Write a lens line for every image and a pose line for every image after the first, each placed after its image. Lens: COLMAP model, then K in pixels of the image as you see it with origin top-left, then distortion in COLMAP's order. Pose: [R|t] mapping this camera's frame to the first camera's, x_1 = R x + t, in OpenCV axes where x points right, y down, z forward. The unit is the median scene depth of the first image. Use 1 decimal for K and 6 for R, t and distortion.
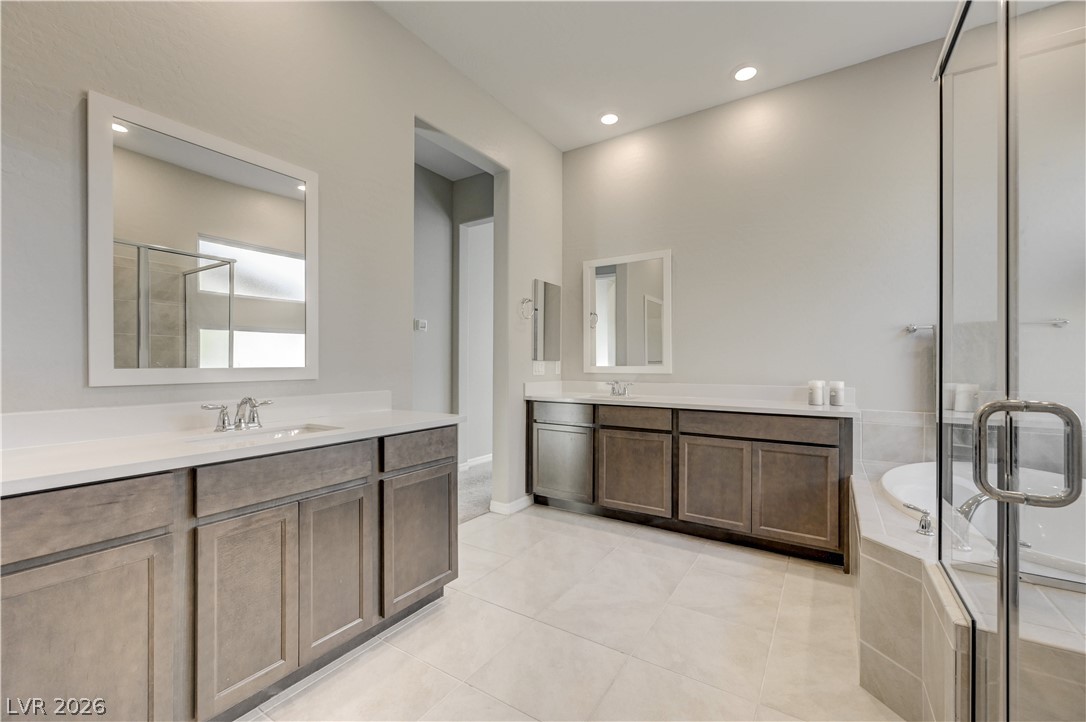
lens RADIAL K [[455.5, 0, 543.0], [0, 455.5, 361.0], [0, 0, 1]] dist [0.000625, 0.000016]
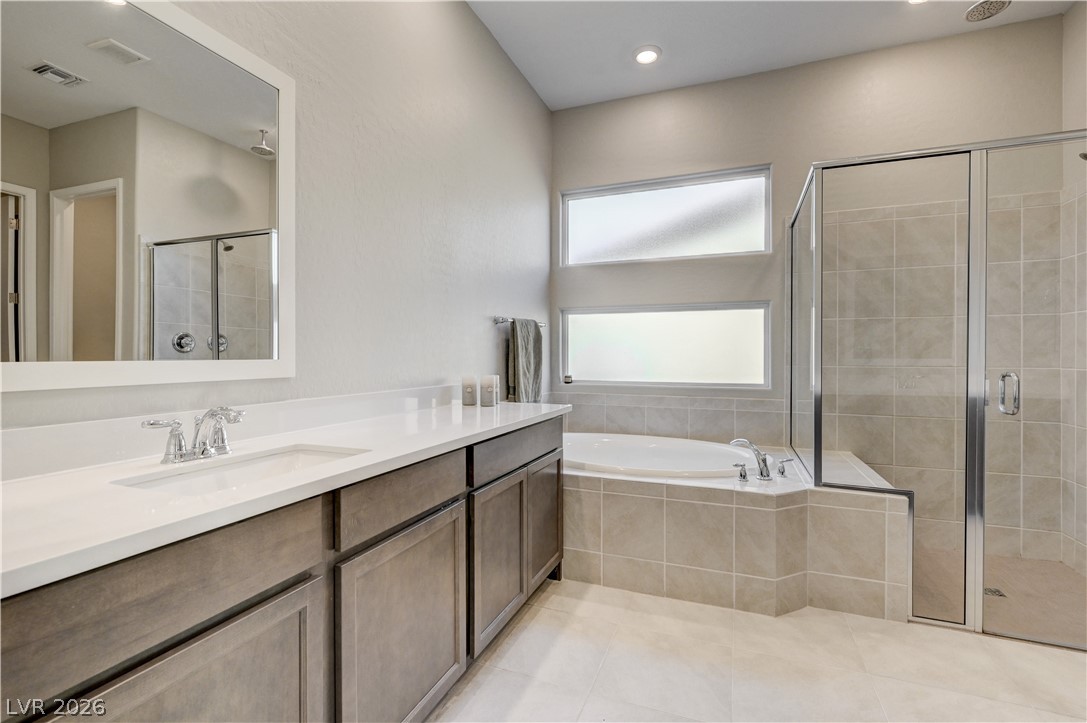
lens RADIAL K [[484.9, 0, 543.5], [0, 484.9, 361.5], [0, 0, 1]] dist [-0.001322, -0.000127]
pose [[-0.208103, -0.013237, 0.978017, -0.269033], [-0.007258, 0.999902, 0.011989, 0.007563], [-0.978080, -0.004604, -0.208179, 1.143036]]
